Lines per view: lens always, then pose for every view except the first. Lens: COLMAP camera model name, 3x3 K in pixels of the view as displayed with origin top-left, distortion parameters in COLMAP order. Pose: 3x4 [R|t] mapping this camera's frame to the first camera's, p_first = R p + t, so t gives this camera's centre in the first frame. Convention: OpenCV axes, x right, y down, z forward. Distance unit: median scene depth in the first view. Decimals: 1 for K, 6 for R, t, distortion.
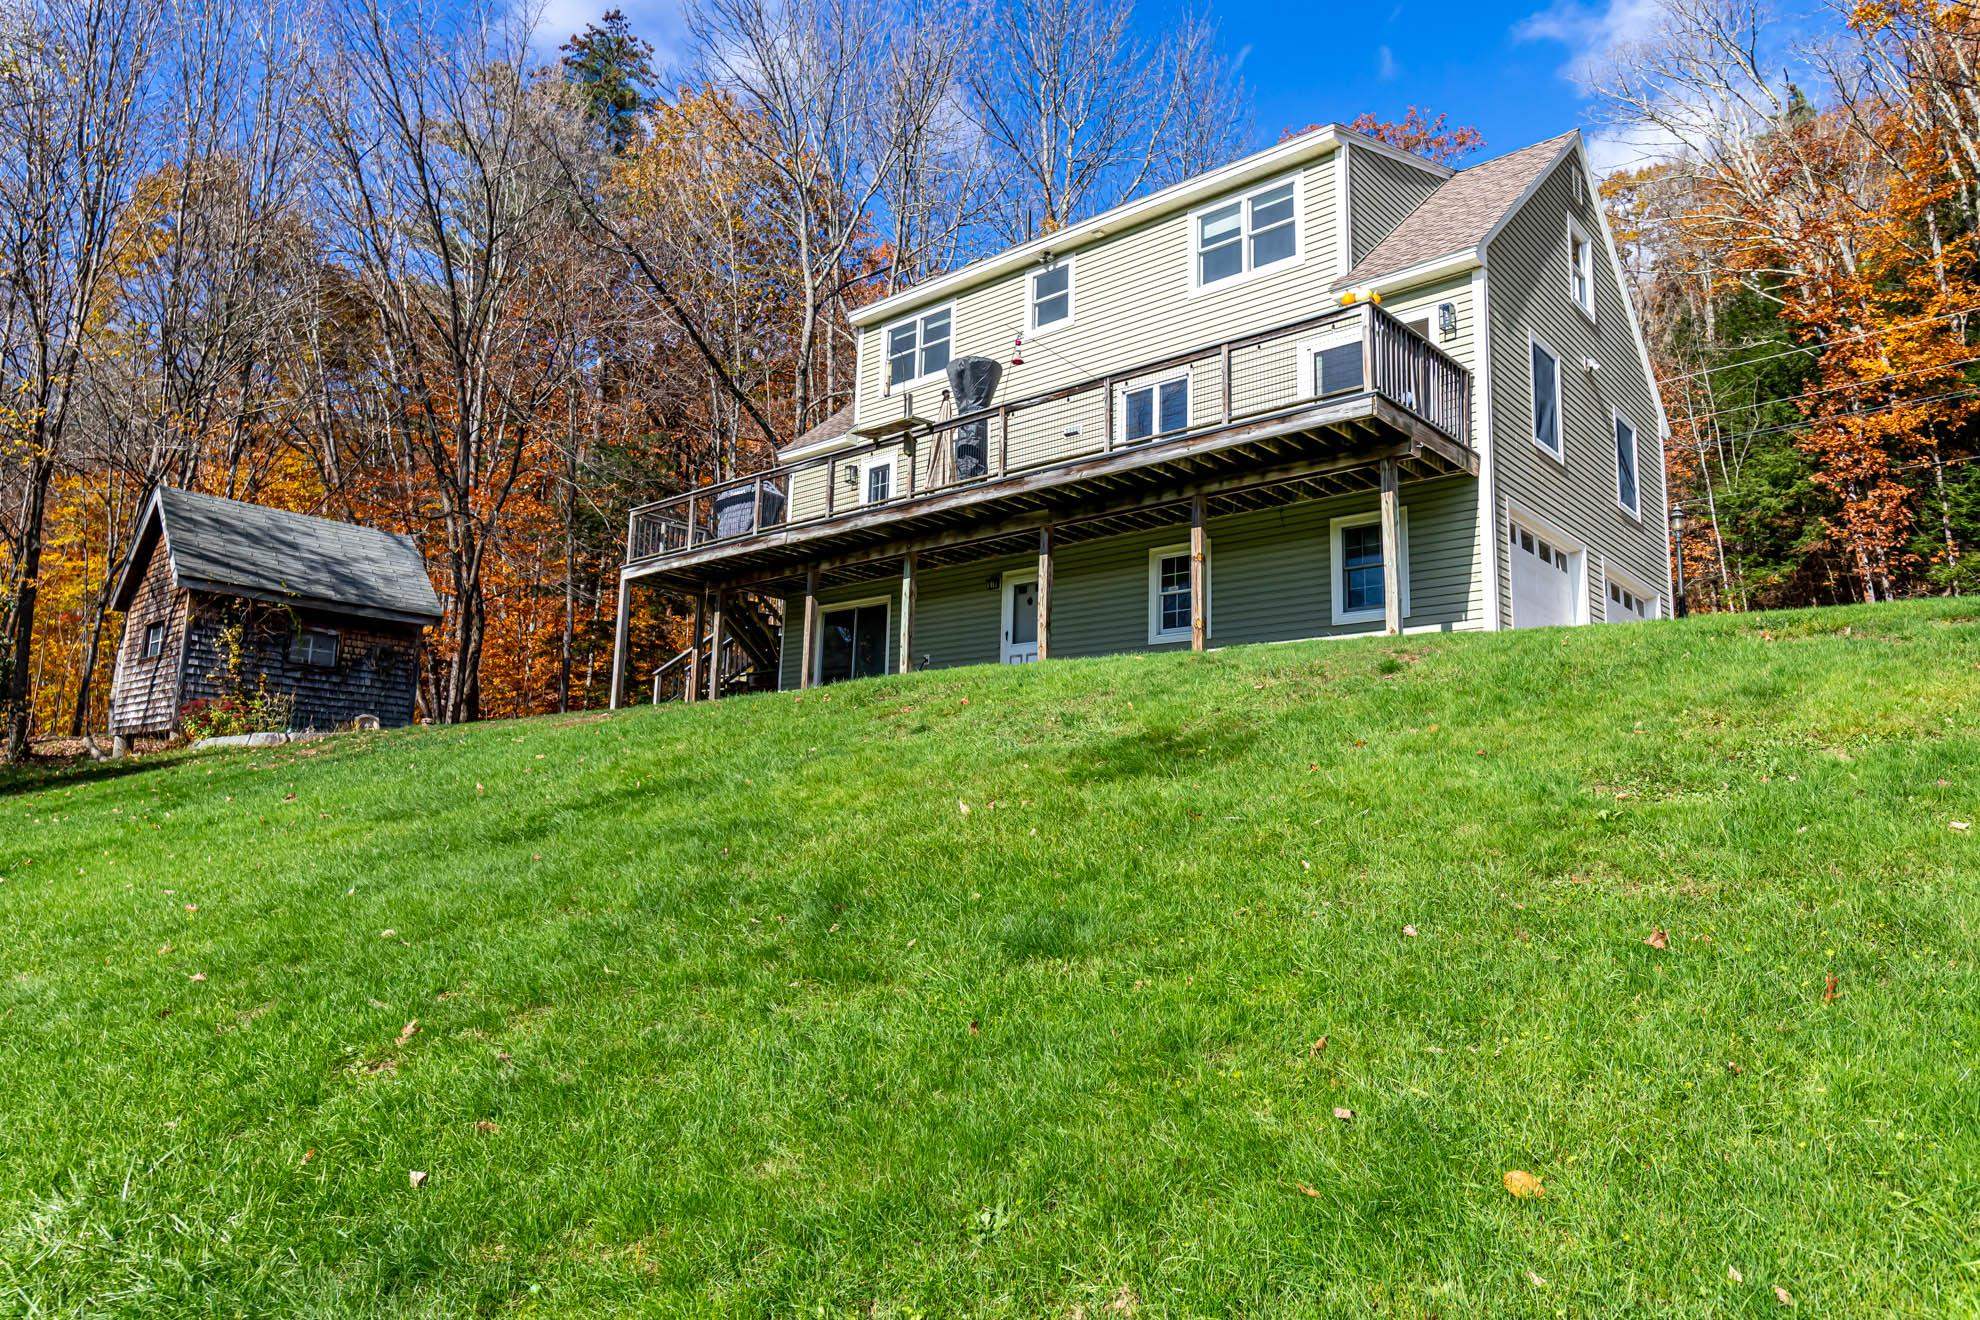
lens RADIAL K [[1277.1, 0, 988.4], [0, 1277.1, 641.6], [0, 0, 1]] dist [-0.008075, -0.001826]
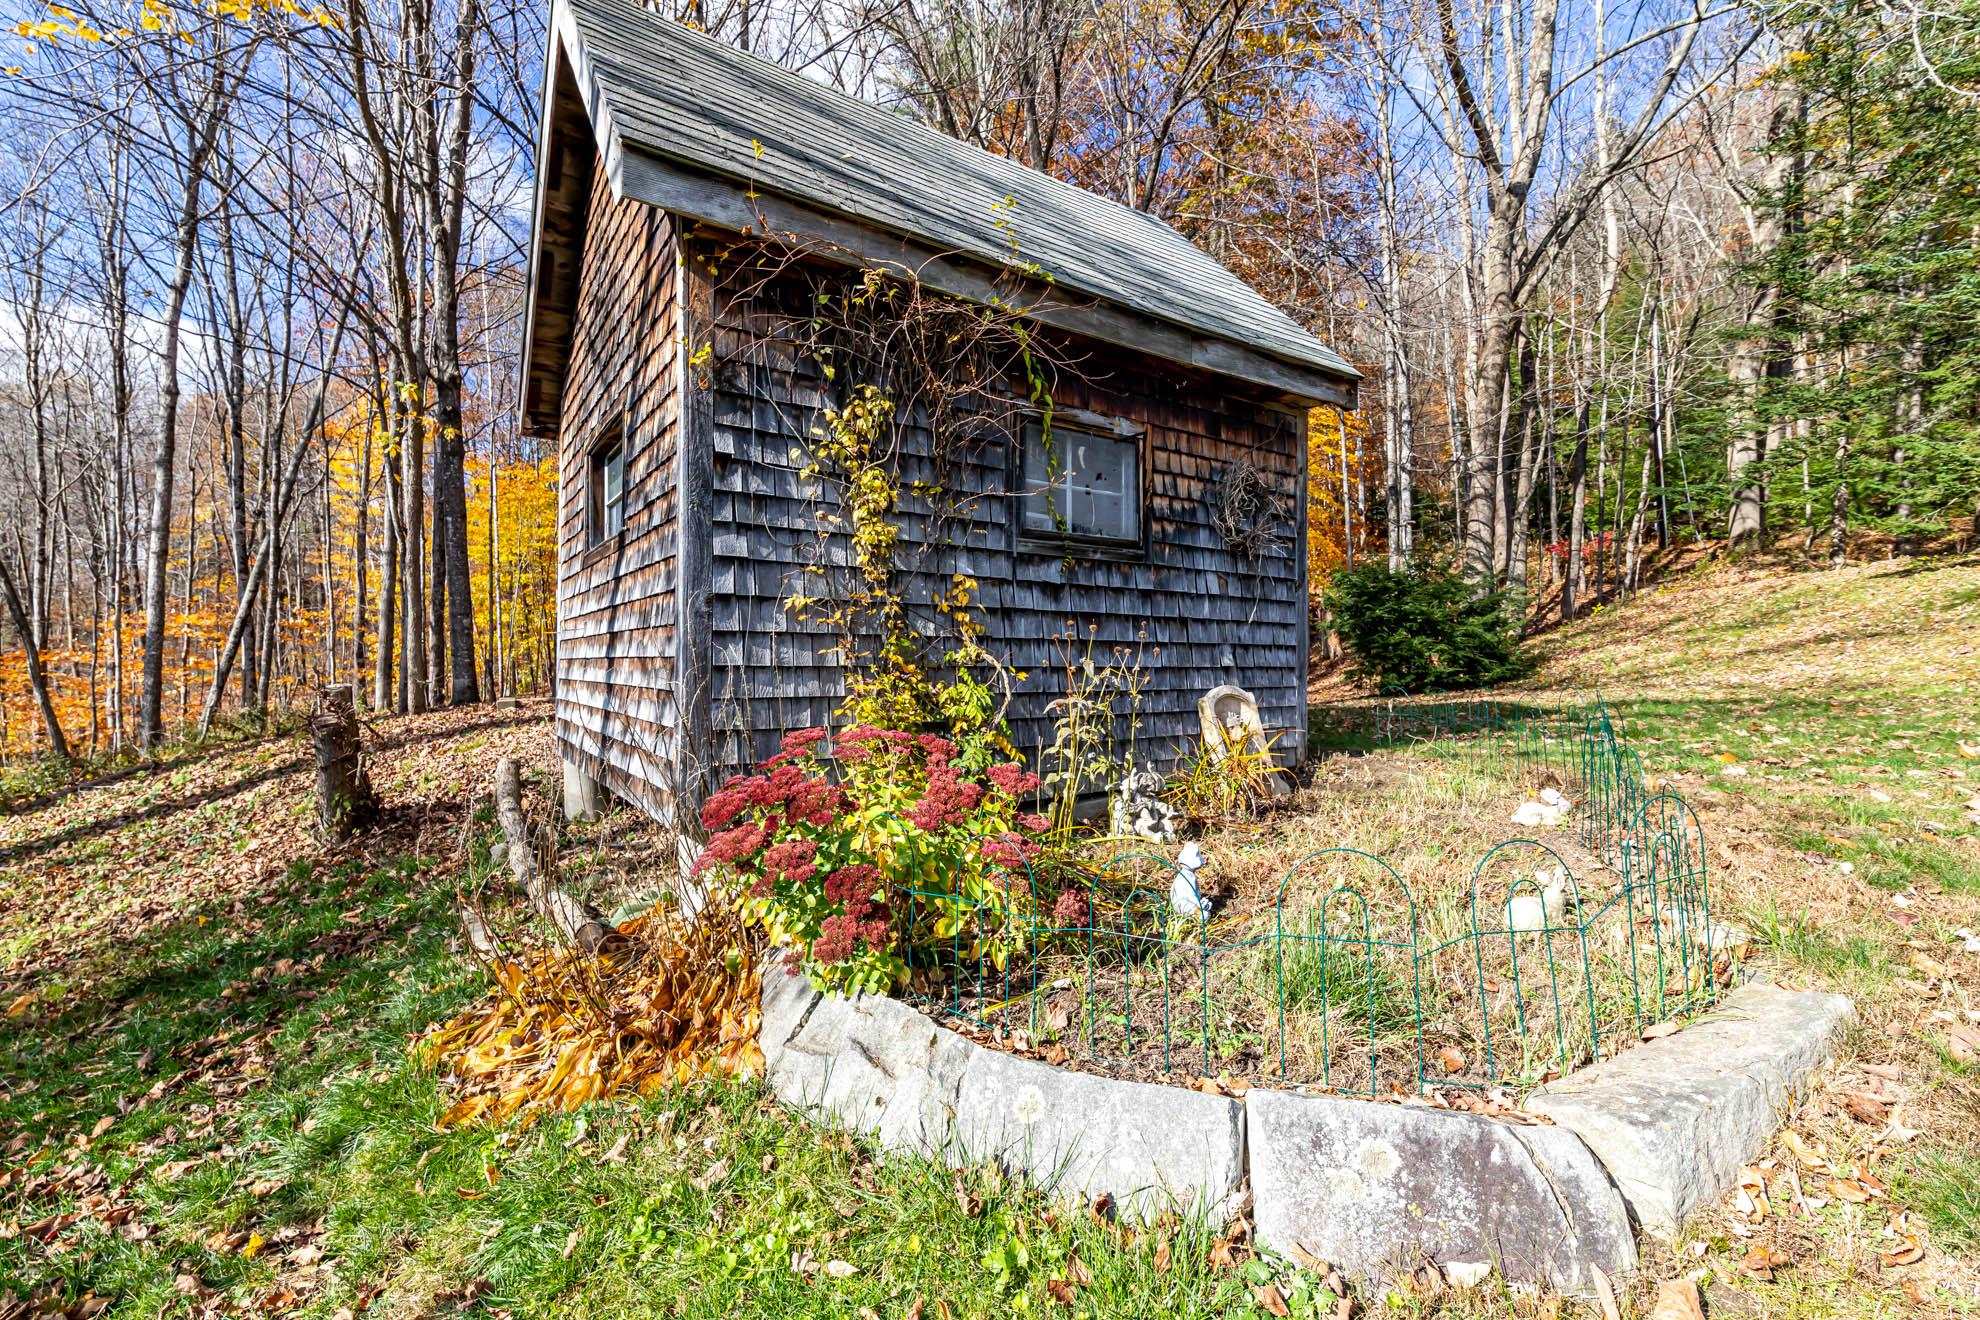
lens RADIAL K [[870.9, 0, 988.0], [0, 870.9, 664.4], [0, 0, 1]] dist [0.004357, 0.000364]
pose [[0.962698, -0.025541, -0.269369, -0.511587], [0.067836, 0.986523, 0.148901, 0.016126], [0.261935, -0.161619, 0.951456, 0.816815]]
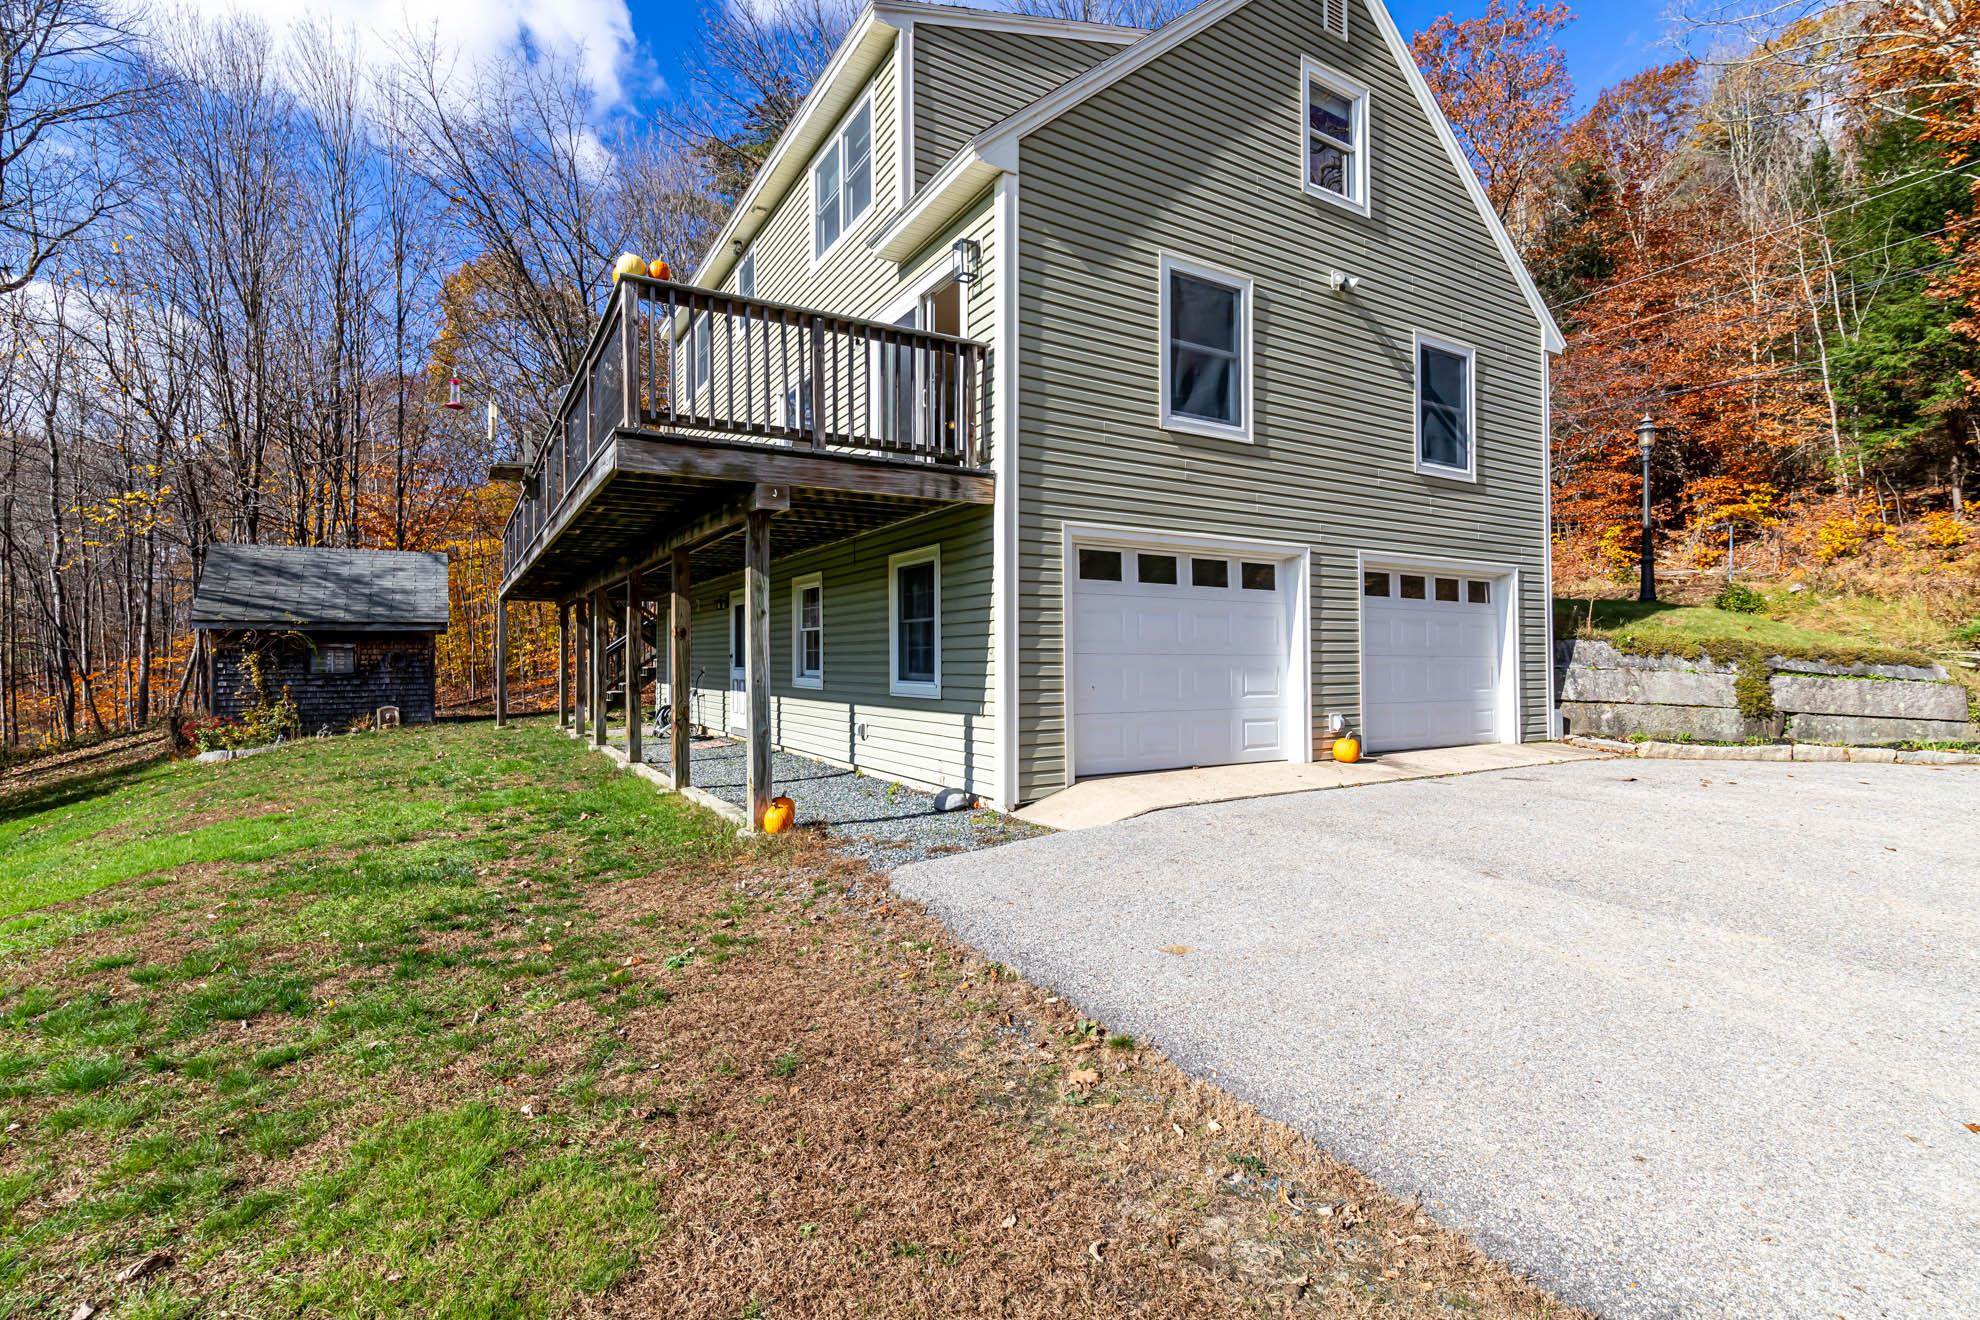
lens RADIAL K [[870.9, 0, 955.4], [0, 870.9, 661.0], [0, 0, 1]] dist [0.004357, 0.000364]
pose [[0.952303, -0.025128, -0.304117, 0.341259], [0.072757, 0.986559, 0.146313, -0.079042], [0.296353, -0.161461, 0.941332, 0.371306]]
